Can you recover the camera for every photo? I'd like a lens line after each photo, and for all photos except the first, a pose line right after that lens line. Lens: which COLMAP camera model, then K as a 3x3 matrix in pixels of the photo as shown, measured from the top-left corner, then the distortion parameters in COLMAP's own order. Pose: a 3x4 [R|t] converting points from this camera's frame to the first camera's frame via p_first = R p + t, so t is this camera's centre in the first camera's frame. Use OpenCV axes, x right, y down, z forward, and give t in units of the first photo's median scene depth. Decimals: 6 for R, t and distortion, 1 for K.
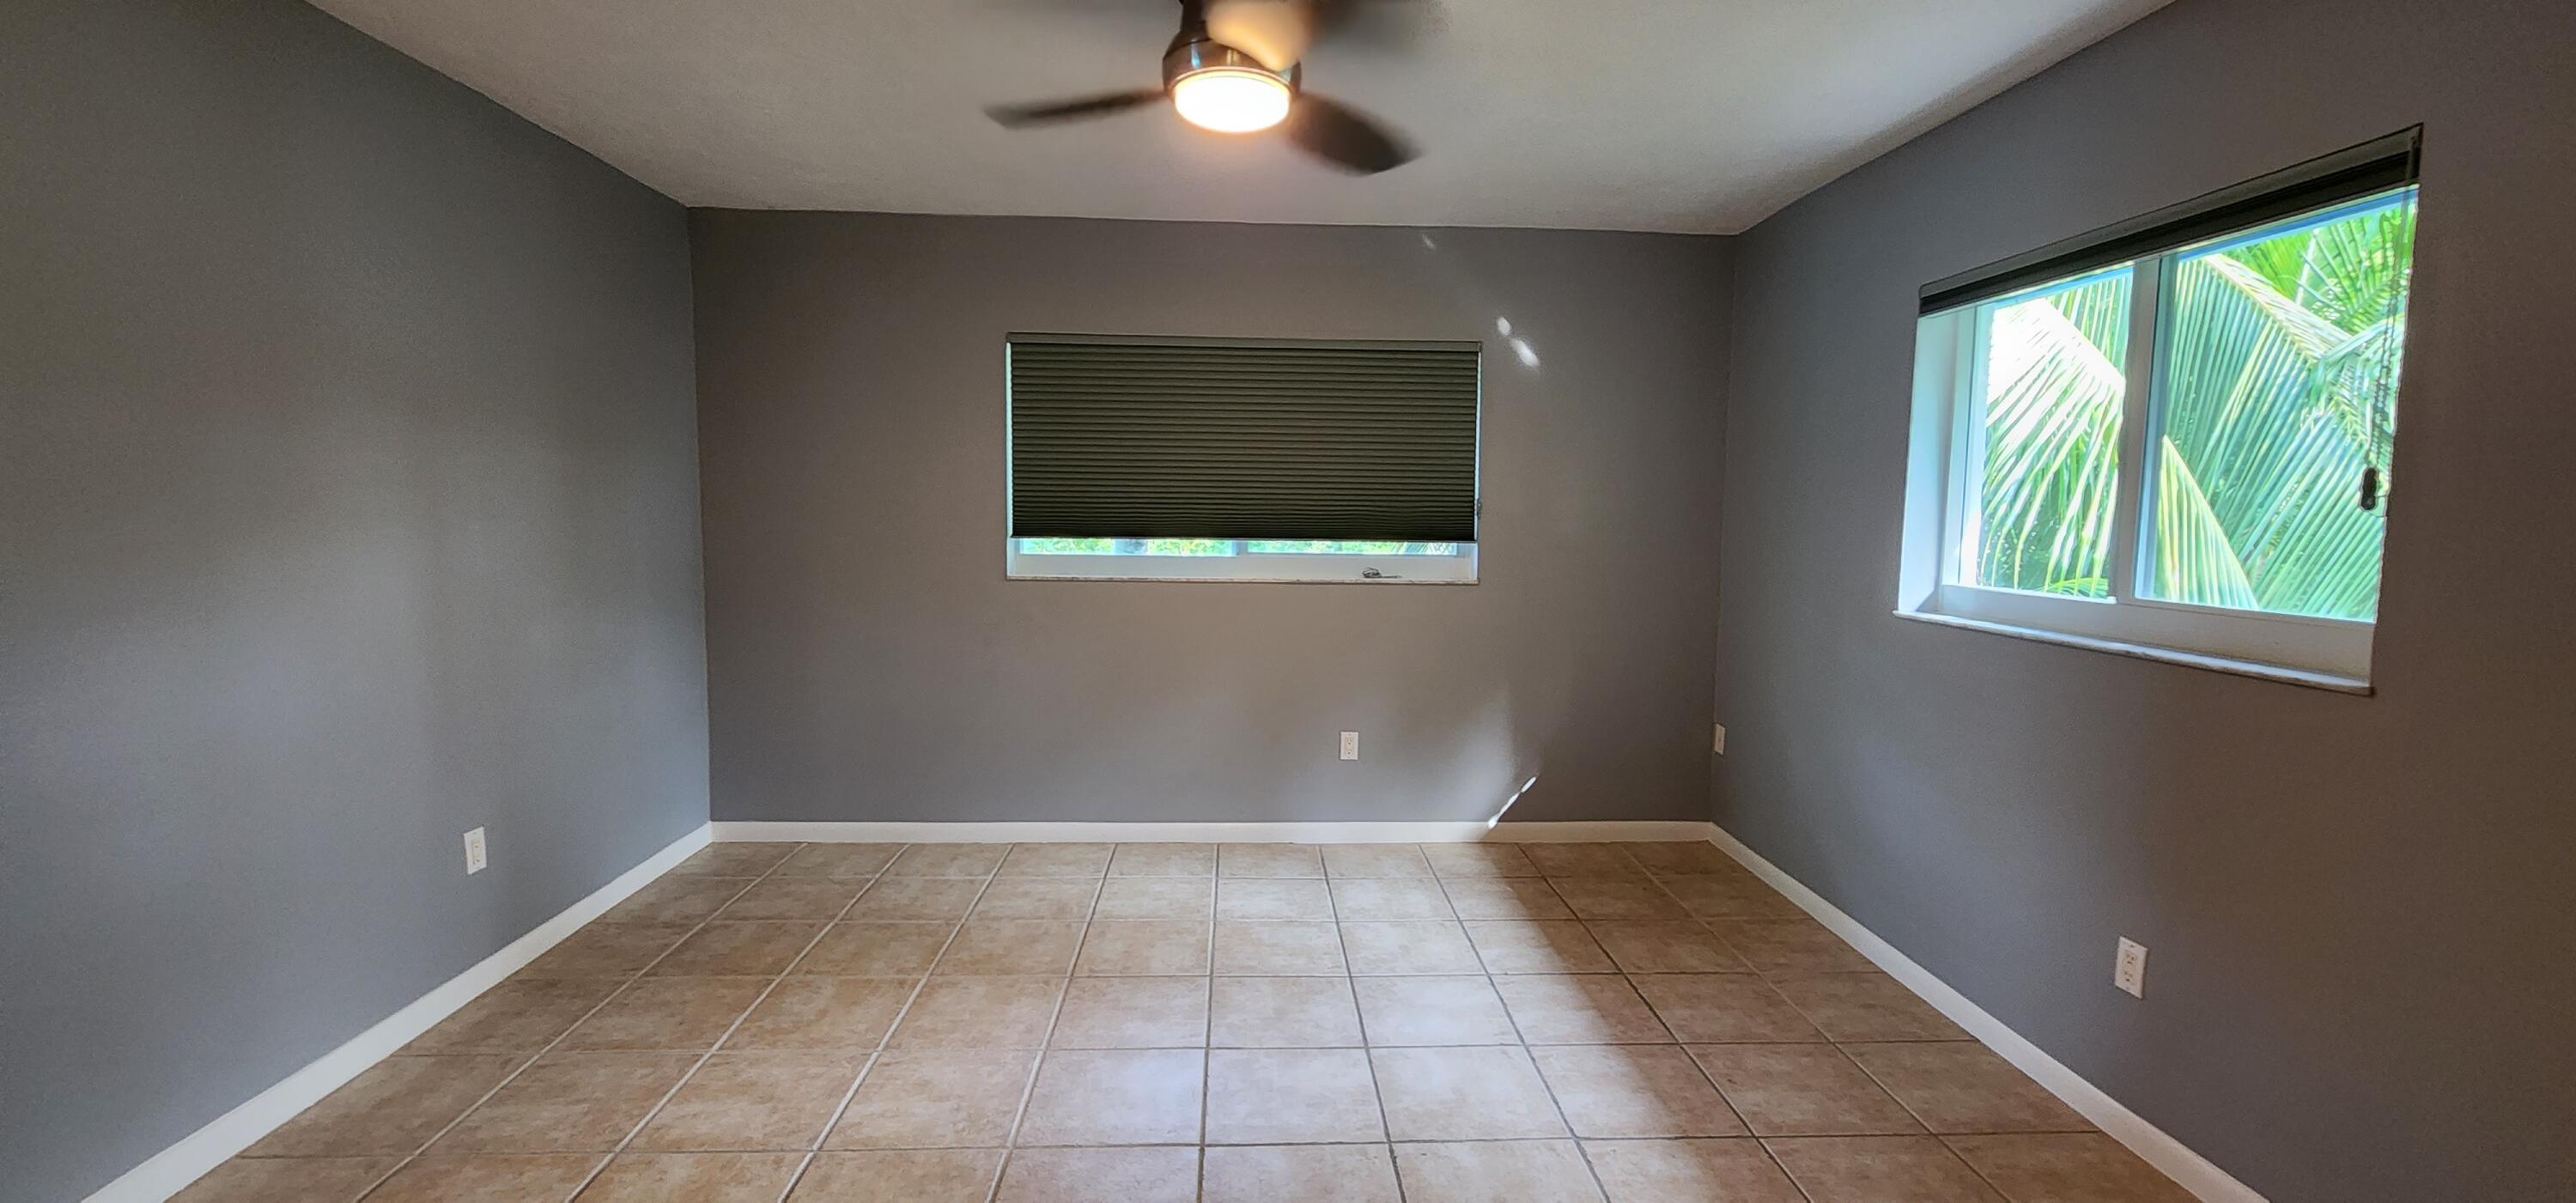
lens RADIAL K [[1068.1, 0, 1287.8], [0, 1068.1, 600.5], [0, 0, 1]] dist [0.007206, -0.001088]
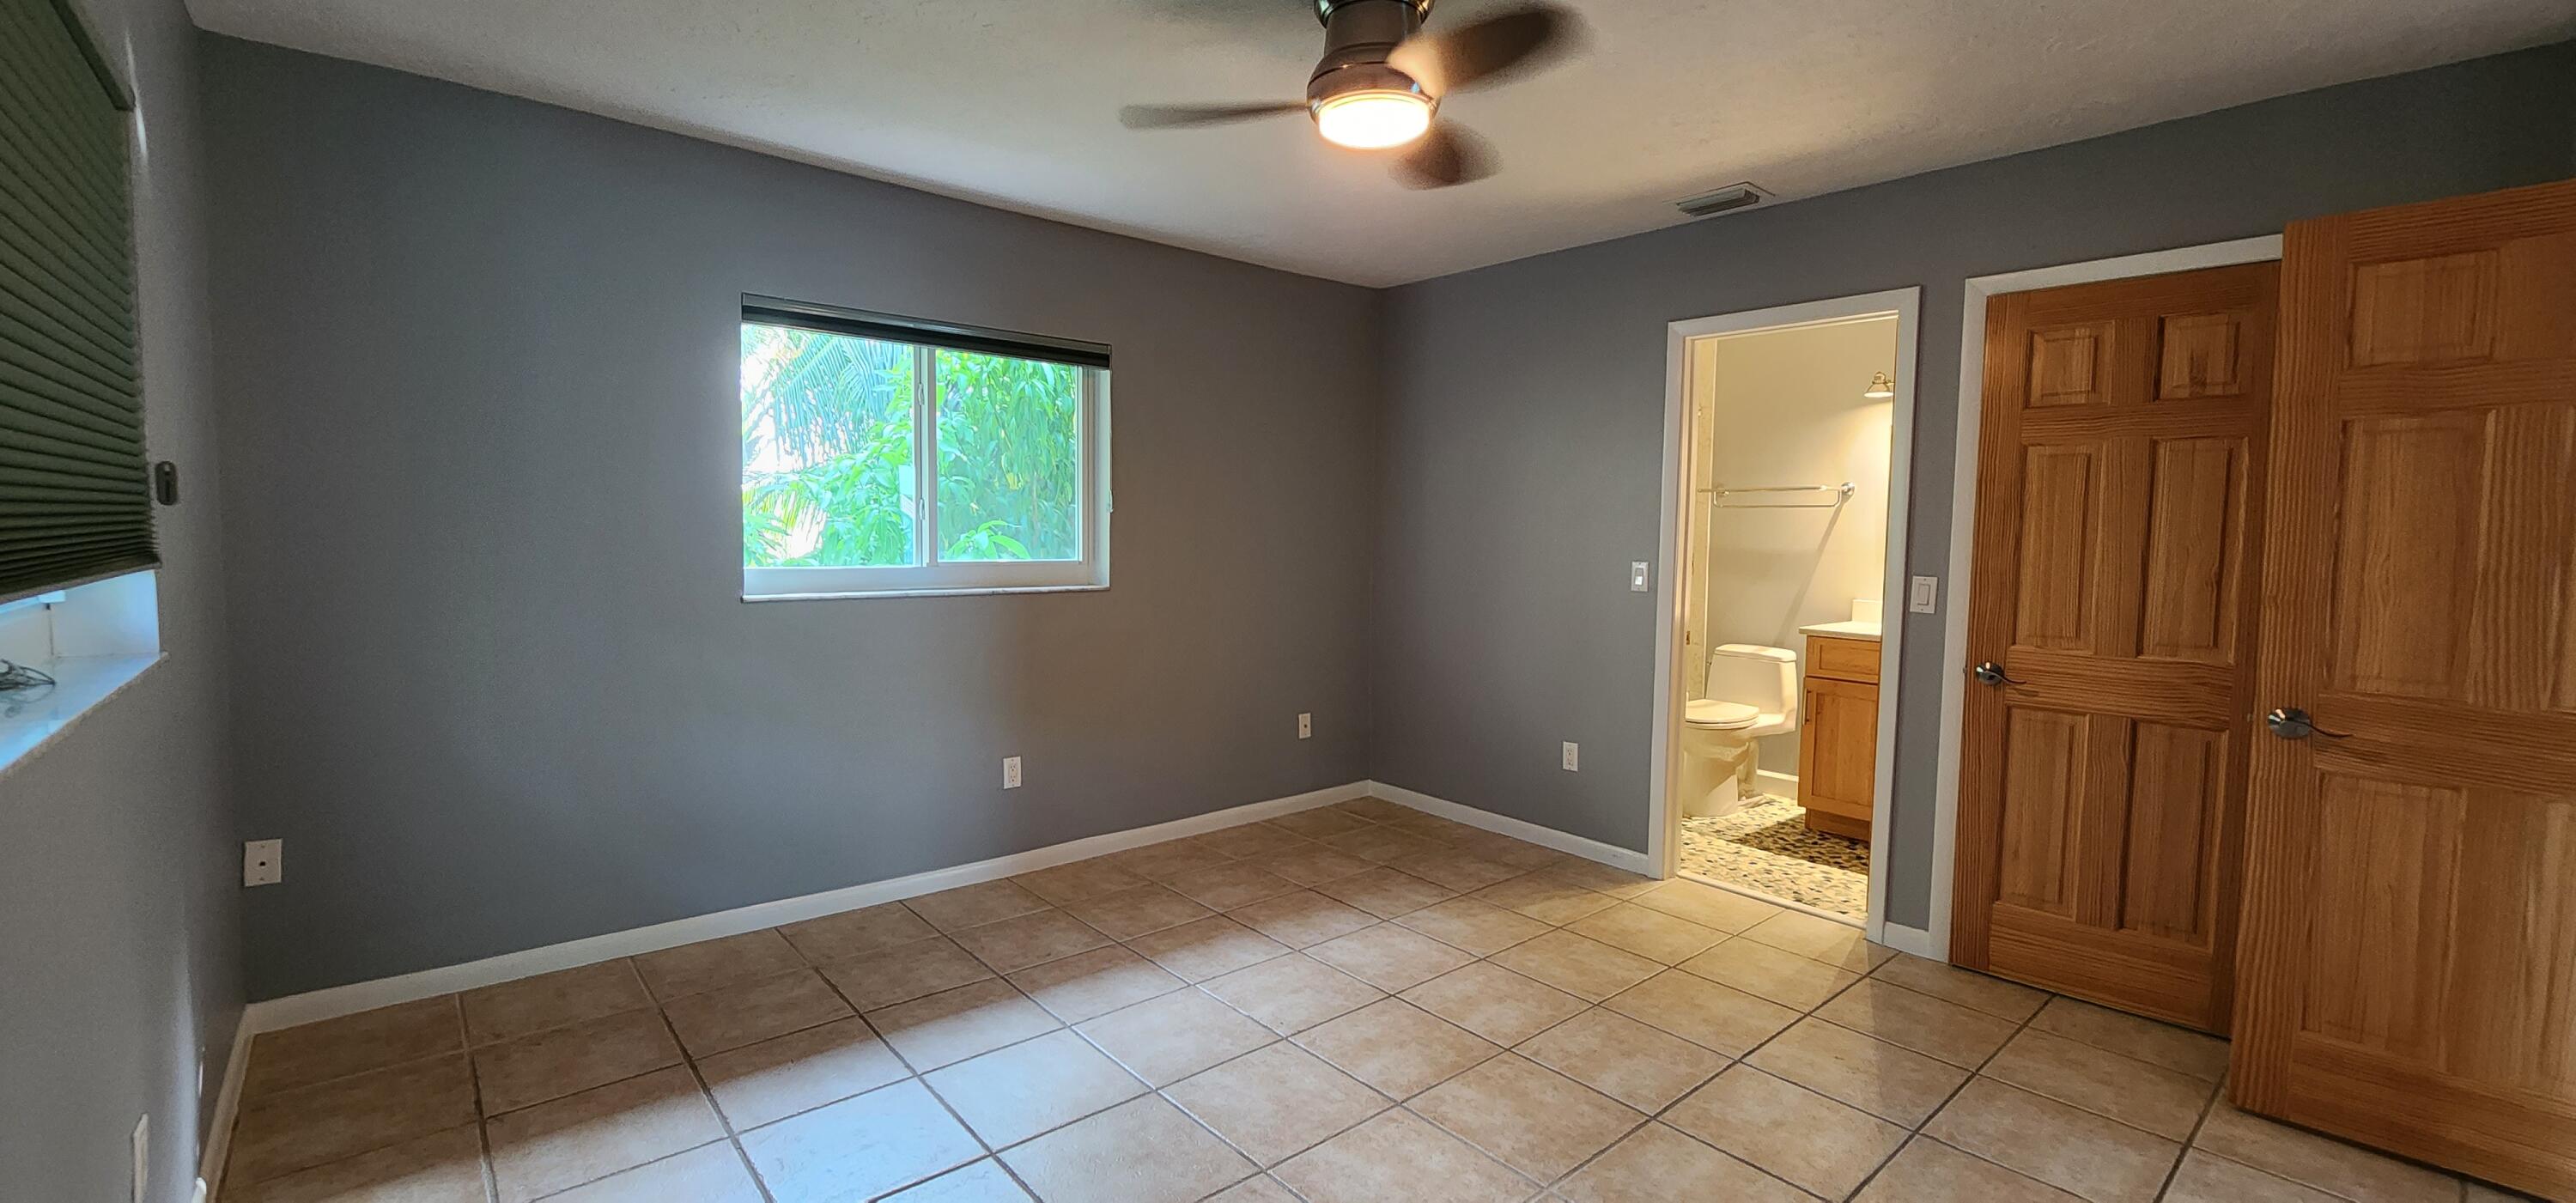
lens RADIAL K [[1068.1, 0, 1282.3], [0, 1068.1, 588.2], [0, 0, 1]] dist [0.007206, -0.001088]
pose [[-0.613898, -0.068565, 0.786402, -0.512505], [0.046525, 0.991346, 0.122754, -0.089562], [-0.788013, 0.111946, -0.605396, 1.055116]]
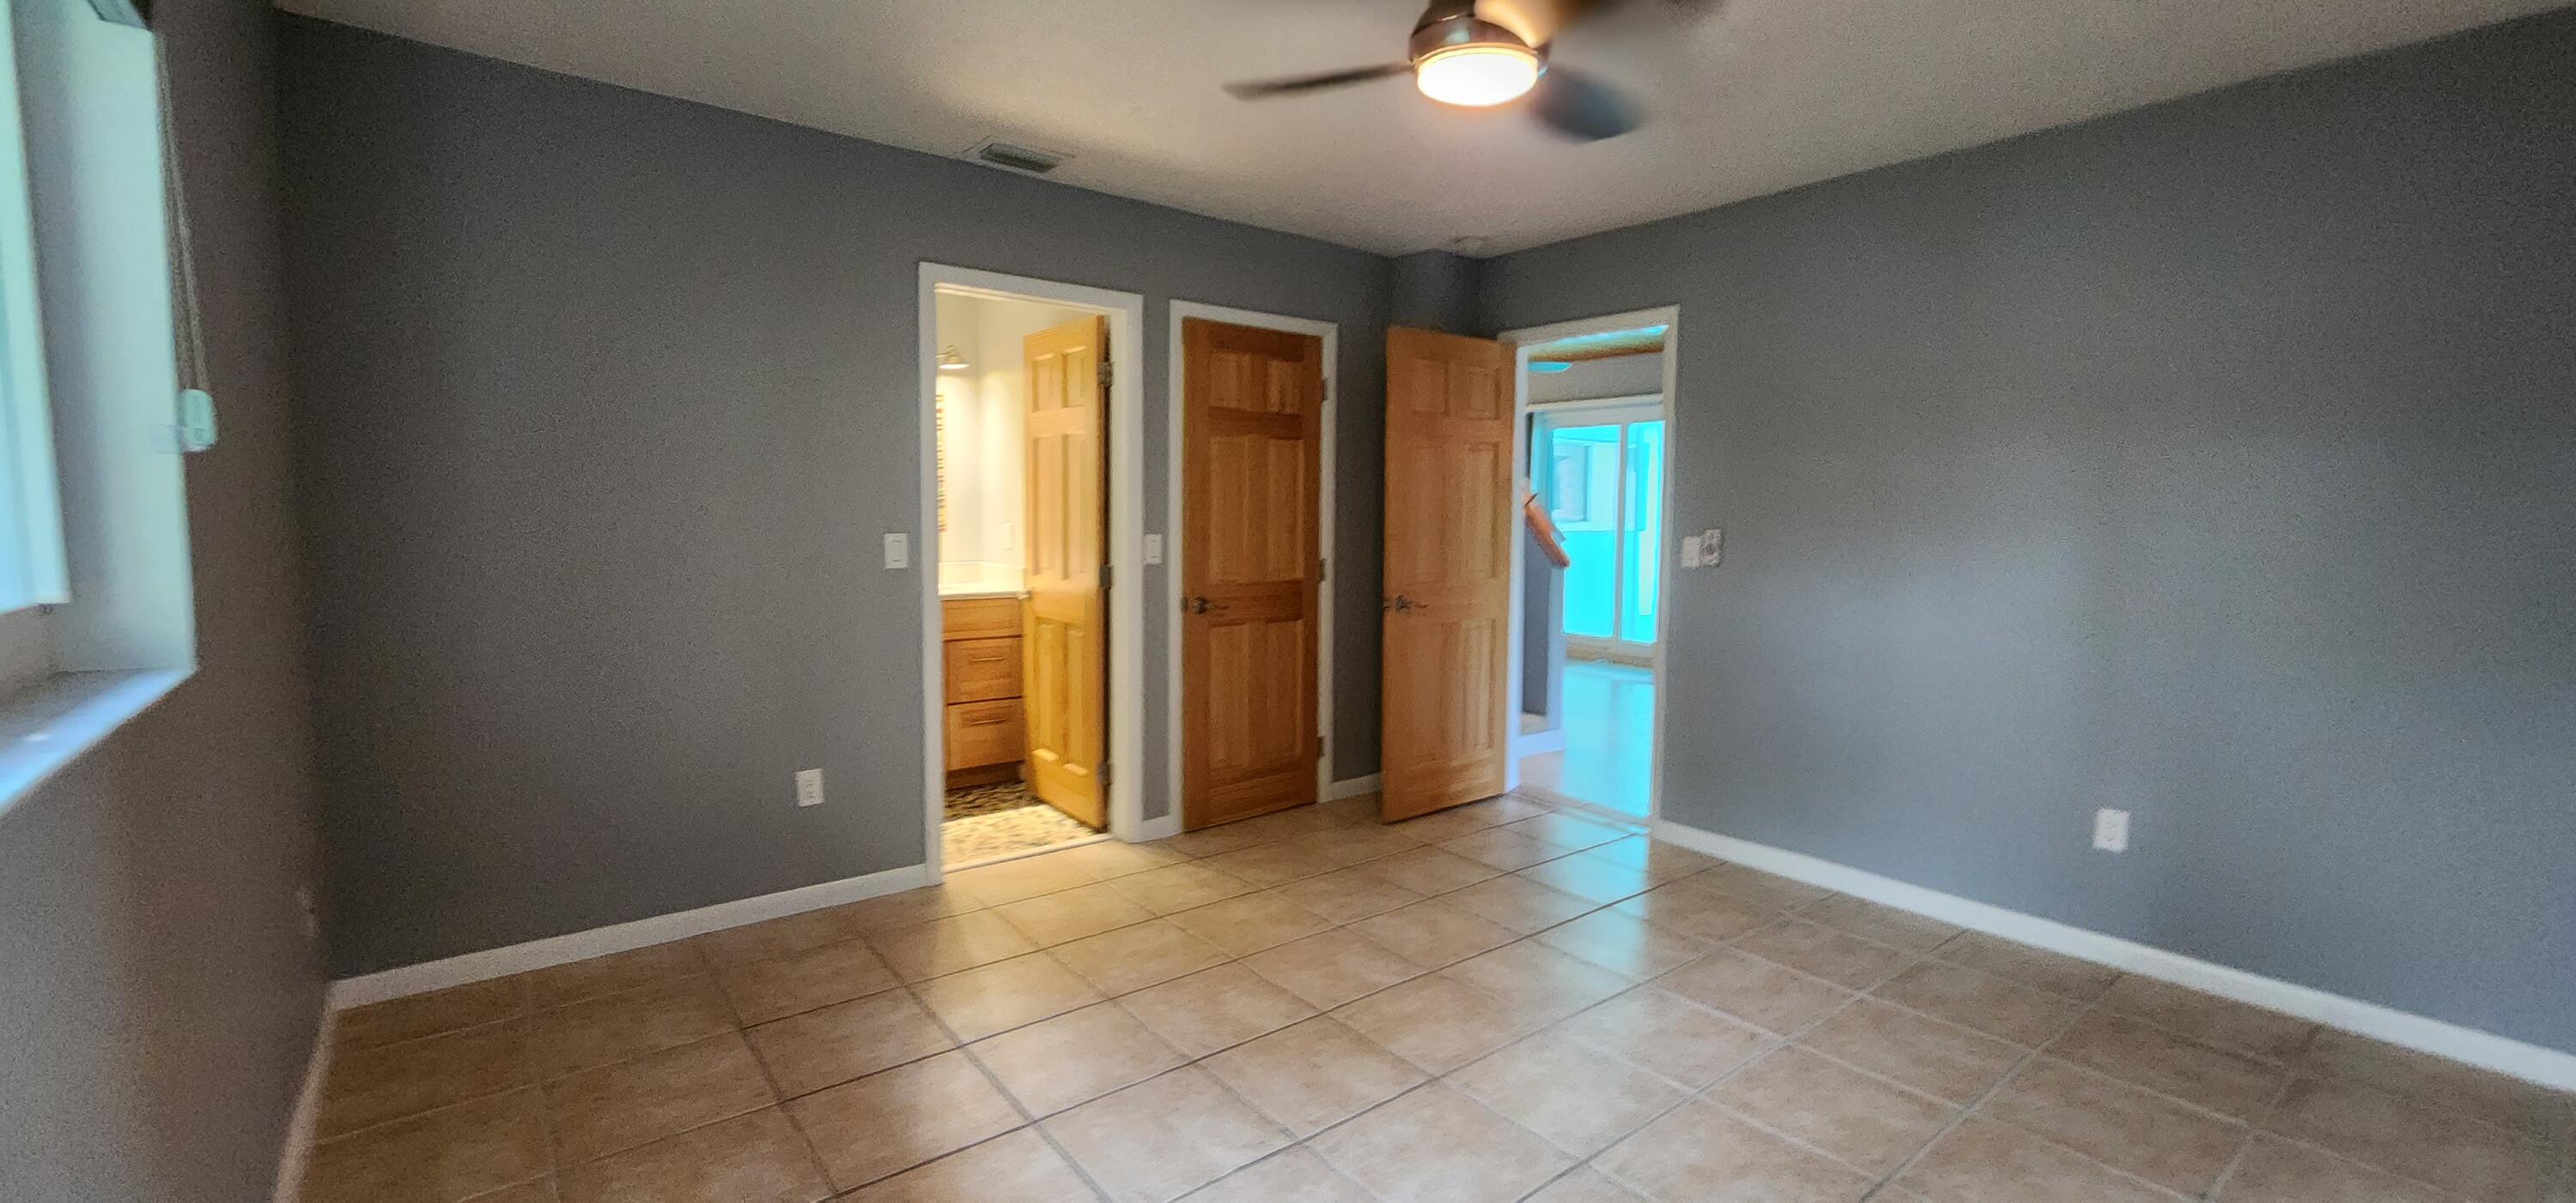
lens RADIAL K [[1068.1, 0, 1294.8], [0, 1068.1, 591.4], [0, 0, 1]] dist [0.007206, -0.001088]
pose [[-0.811435, 0.026823, -0.583827, 0.407625], [-0.070677, 0.987111, 0.143582, -0.075246], [0.580154, 0.157771, -0.799081, 1.064004]]
